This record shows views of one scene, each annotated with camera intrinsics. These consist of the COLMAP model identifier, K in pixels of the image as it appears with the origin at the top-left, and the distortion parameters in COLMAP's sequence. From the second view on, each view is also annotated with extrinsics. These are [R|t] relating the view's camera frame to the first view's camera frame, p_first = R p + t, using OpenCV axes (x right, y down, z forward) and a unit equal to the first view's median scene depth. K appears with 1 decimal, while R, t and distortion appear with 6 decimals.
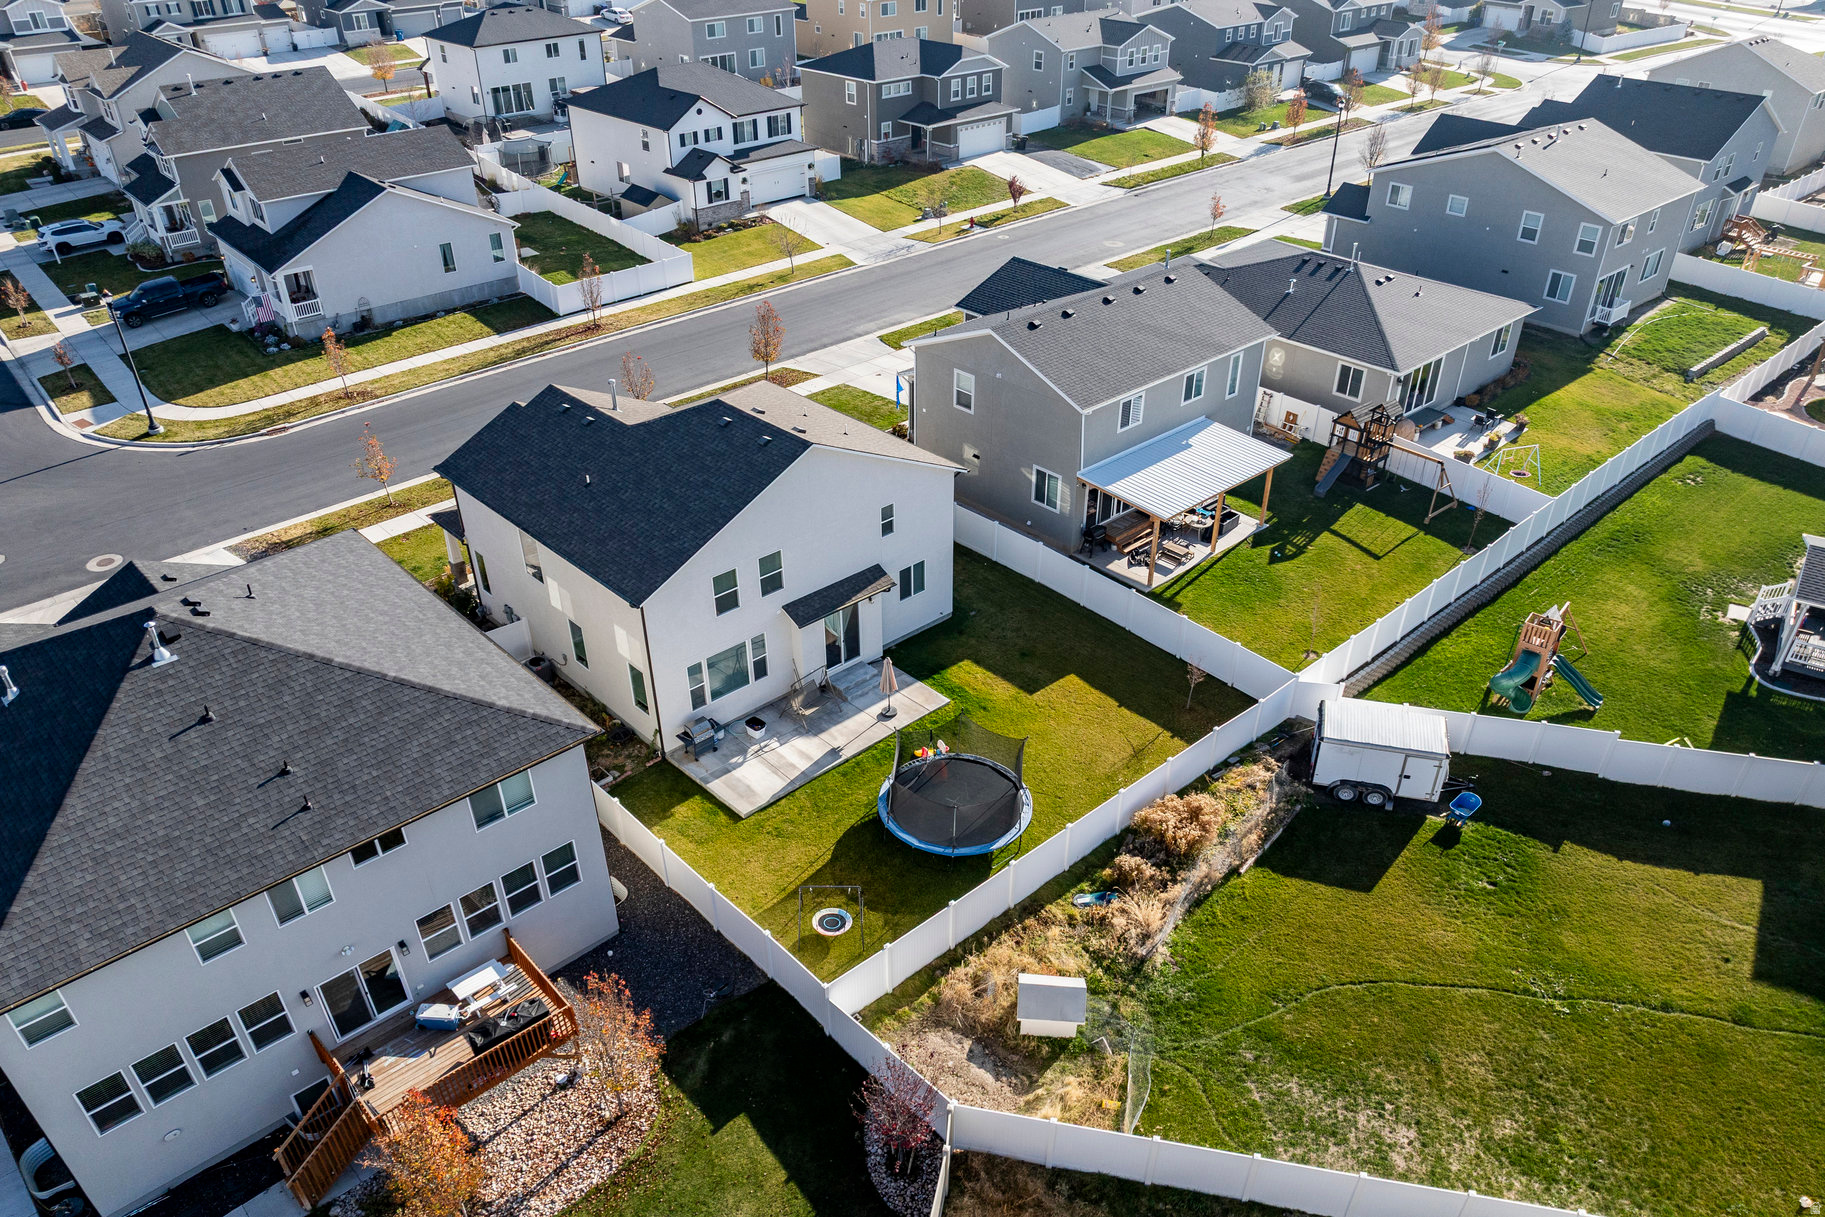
lens RADIAL K [[1341.6, 0, 916.2], [0, 1341.6, 649.3], [0, 0, 1]] dist [-0.031426, -0.007209]
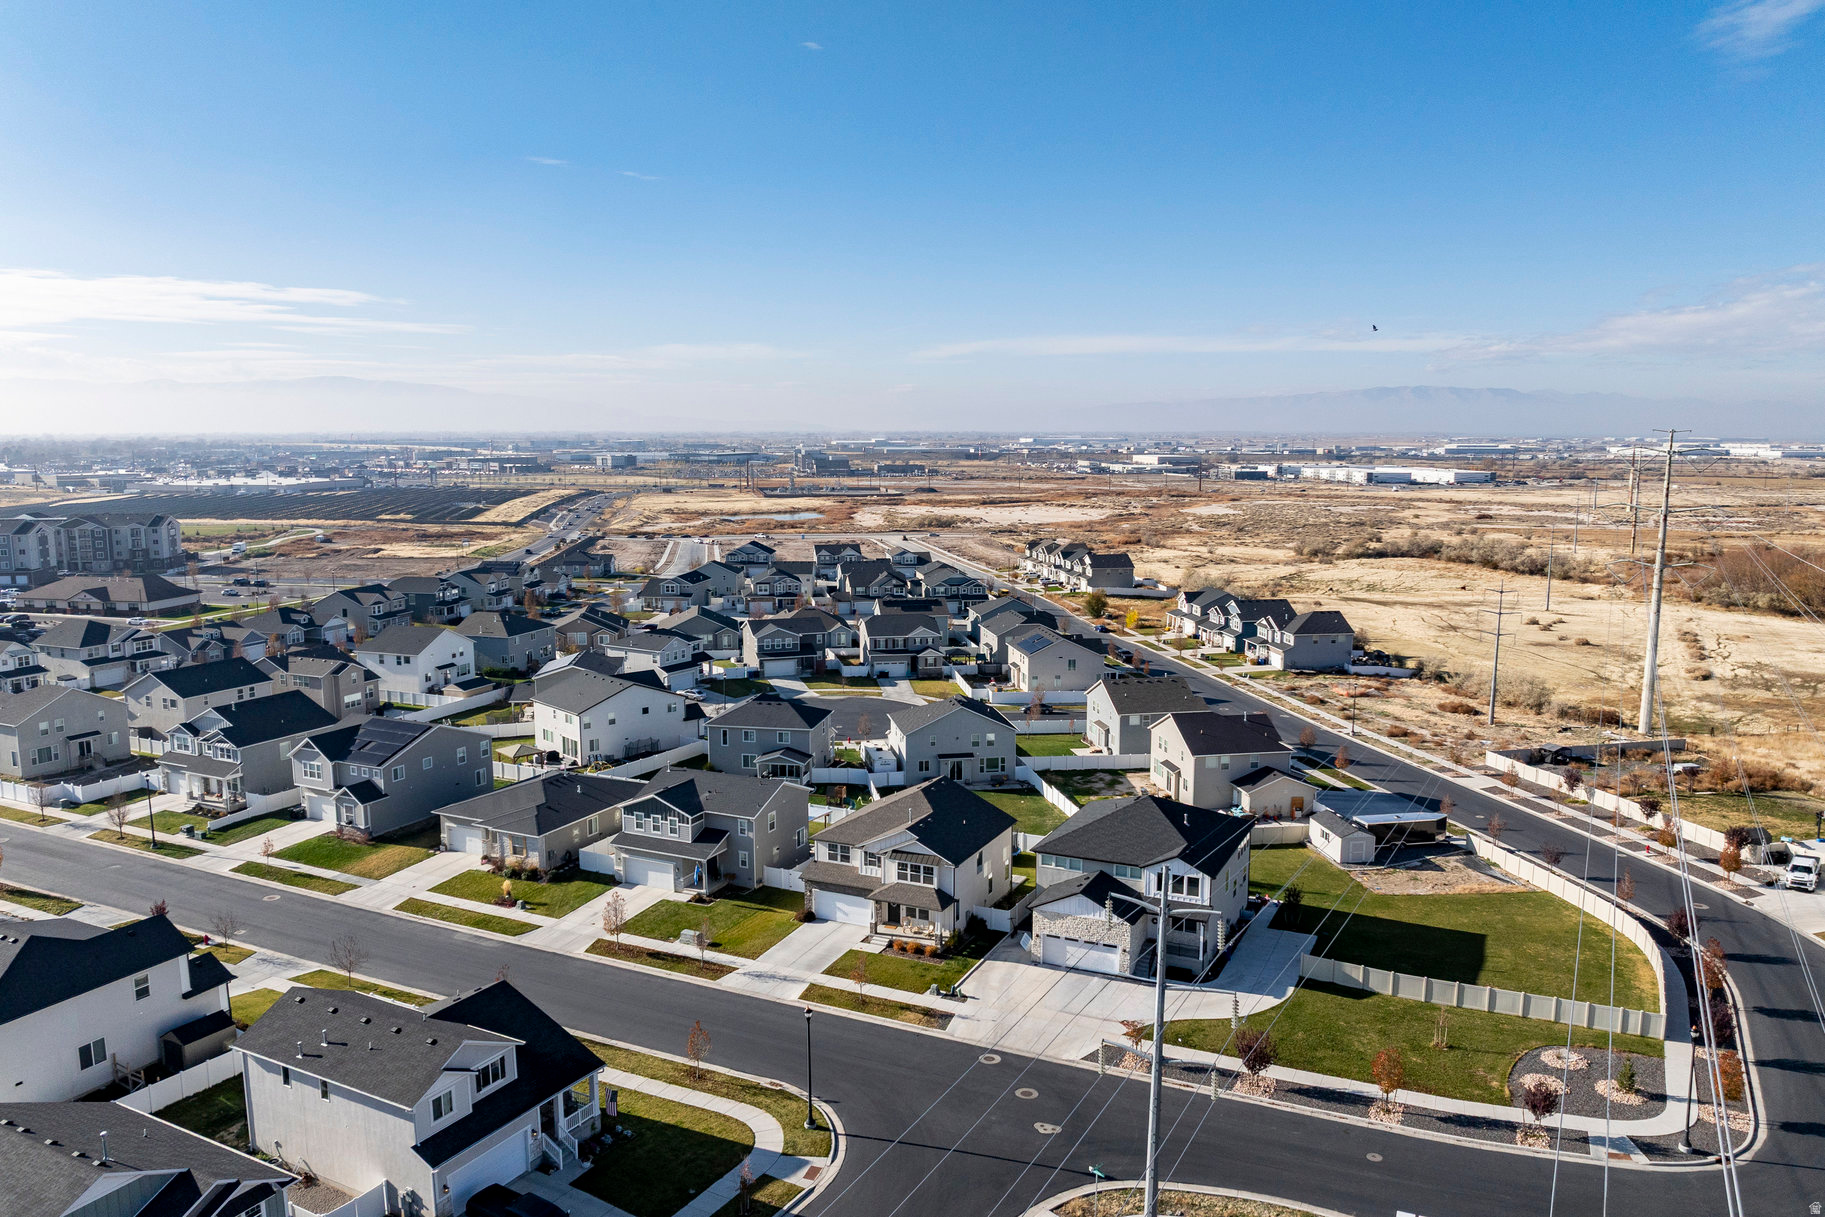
lens RADIAL K [[1341.6, 0, 914.1], [0, 1341.6, 612.1], [0, 0, 1]] dist [-0.031426, -0.007209]
pose [[-0.370549, -0.125723, 0.920265, -1.538653], [0.504279, 0.804818, 0.313001, -0.797759], [-0.779997, 0.580053, -0.234825, 0.904130]]
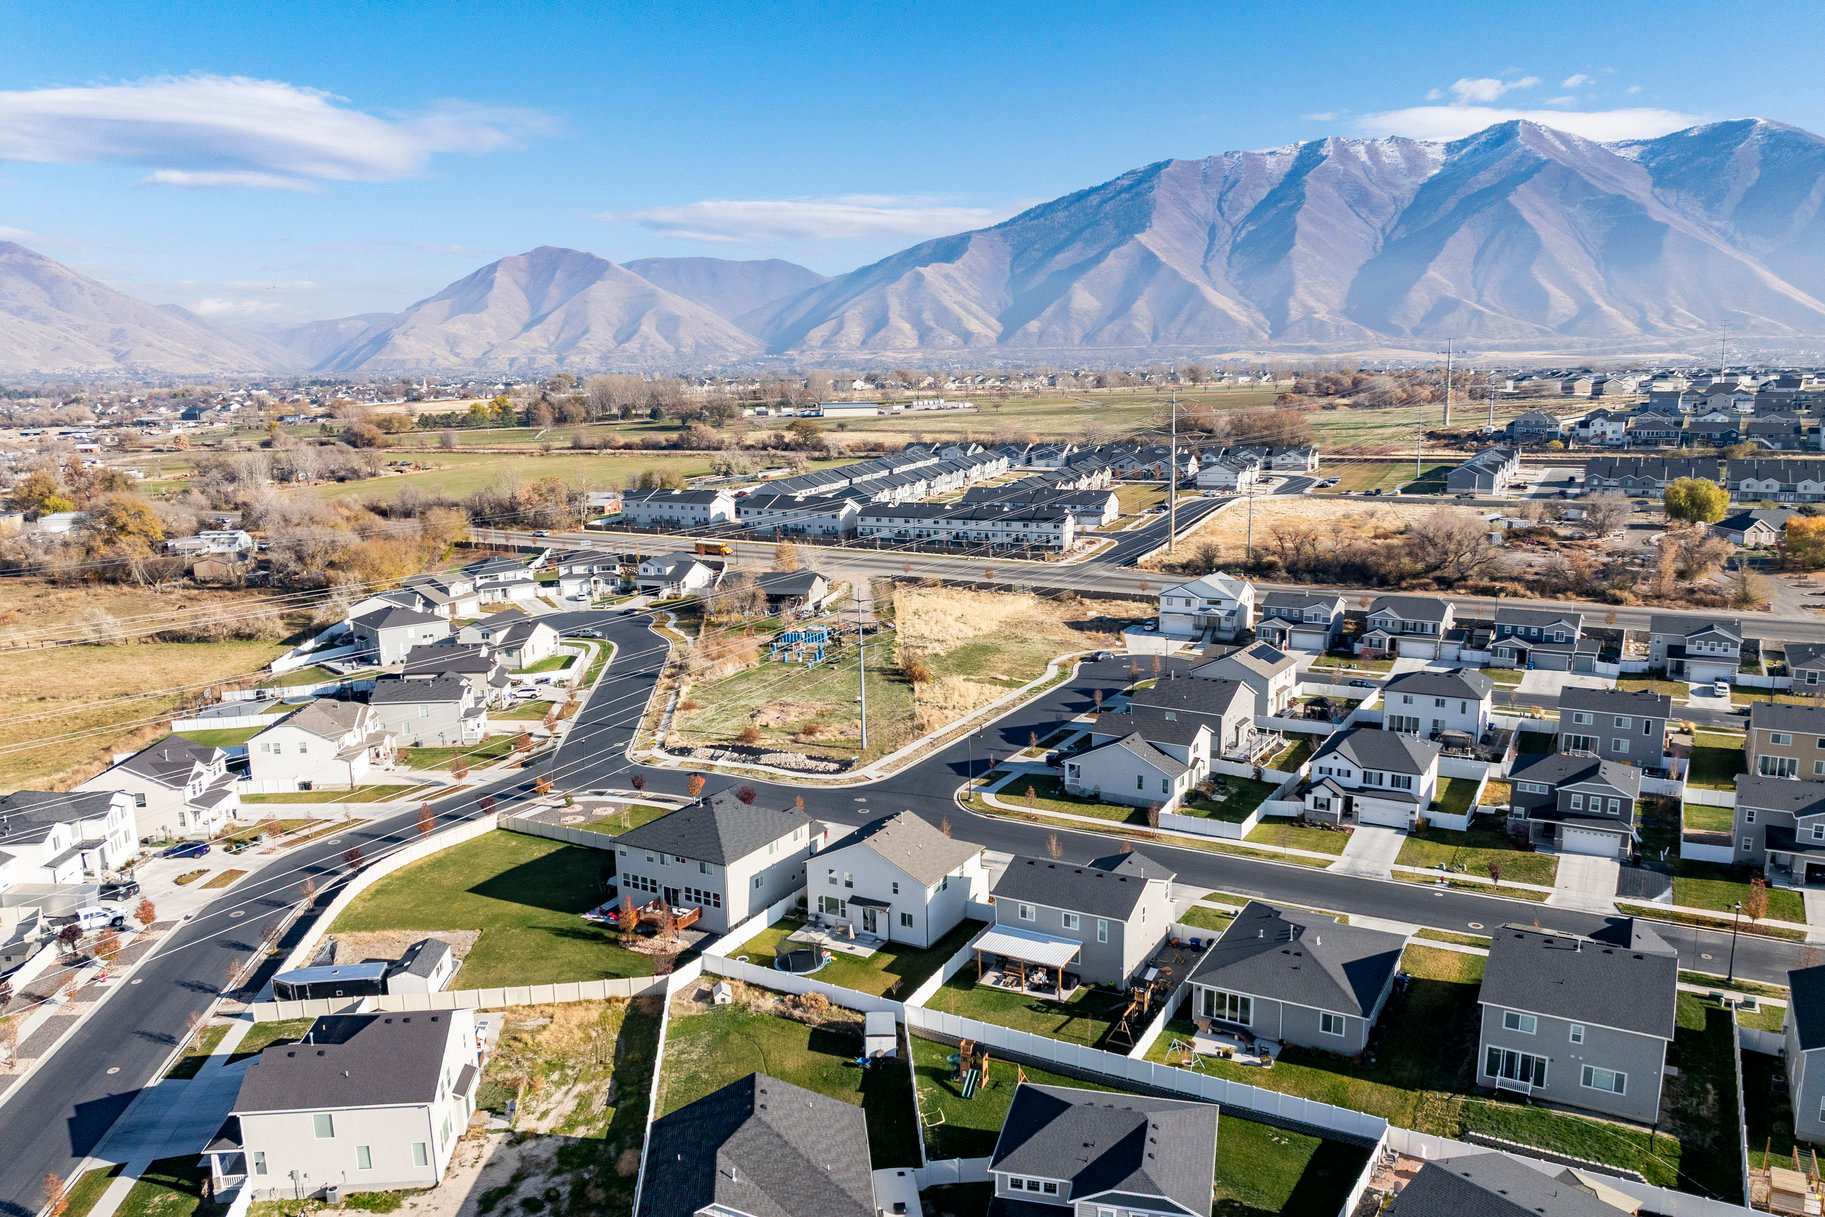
lens RADIAL K [[1341.6, 0, 919.7], [0, 1341.6, 602.2], [0, 0, 1]] dist [-0.031426, -0.007209]
pose [[0.307258, 0.161803, -0.937770, 1.580580], [-0.504473, 0.863273, -0.016340, -0.374784], [0.806907, 0.478100, 0.346873, -0.100738]]
